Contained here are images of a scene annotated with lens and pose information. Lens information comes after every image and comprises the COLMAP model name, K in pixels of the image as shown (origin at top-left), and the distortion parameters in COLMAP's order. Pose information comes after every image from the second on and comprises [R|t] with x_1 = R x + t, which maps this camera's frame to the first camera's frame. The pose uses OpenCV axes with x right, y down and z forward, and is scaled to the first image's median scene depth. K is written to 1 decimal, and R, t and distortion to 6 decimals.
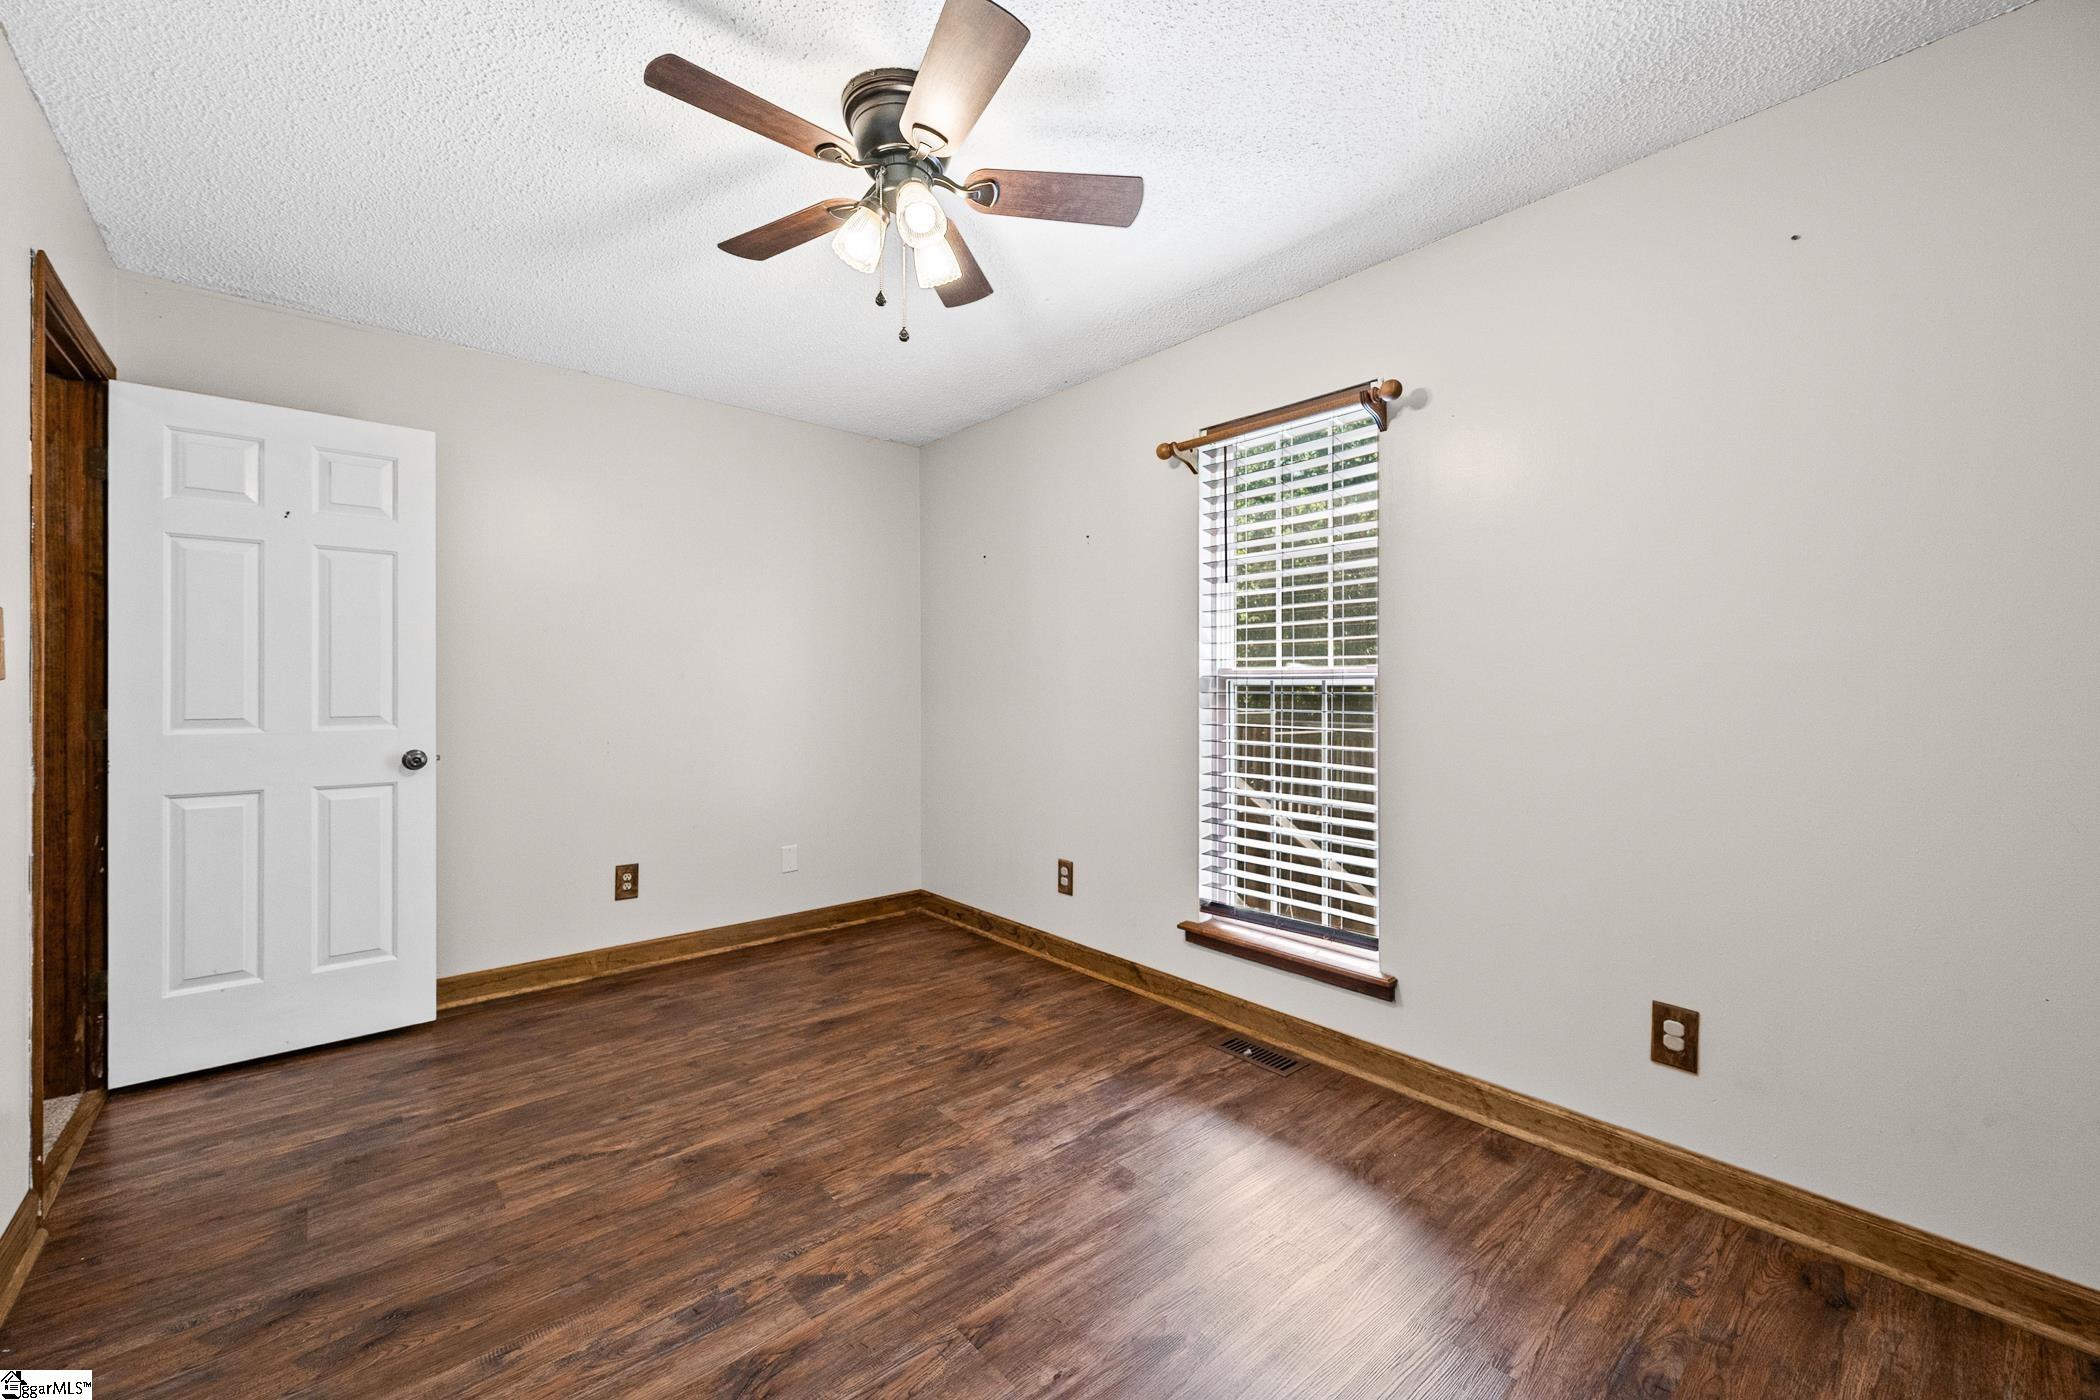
lens RADIAL K [[840.6, 0, 1045.0], [0, 840.6, 685.9], [0, 0, 1]] dist [0.000526, 0.000207]
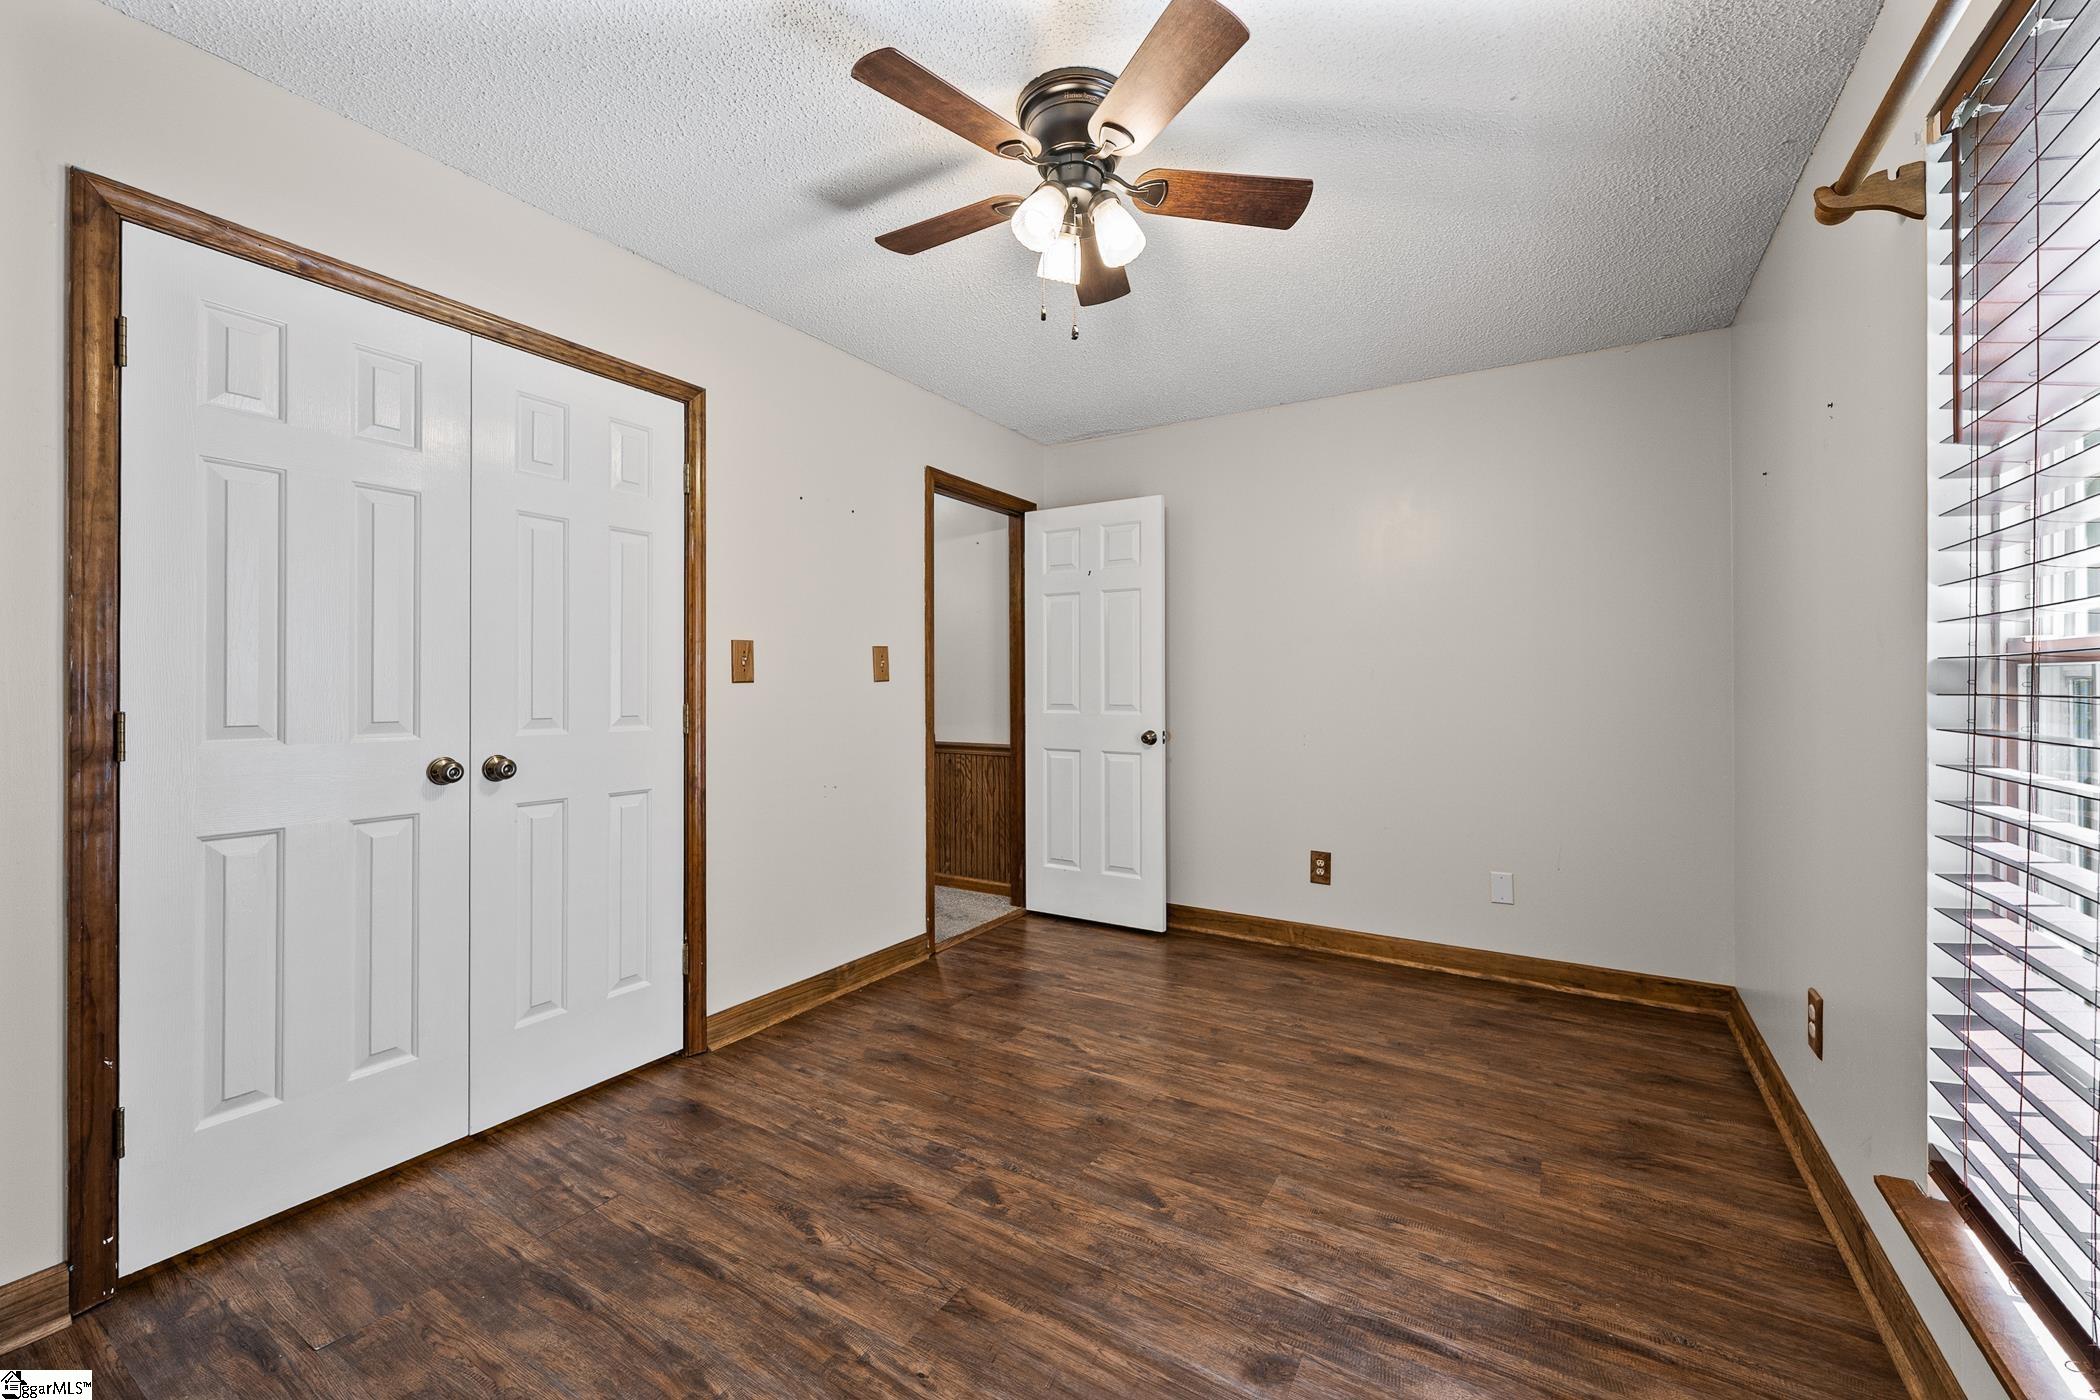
lens RADIAL K [[840.6, 0, 1045.0], [0, 840.6, 685.9], [0, 0, 1]] dist [0.000526, 0.000207]
pose [[0.293997, 0.000020, -0.955806, 0.544844], [0.000552, 1.000000, 0.000191, 0.003050], [0.955806, -0.000584, 0.293997, 0.458286]]
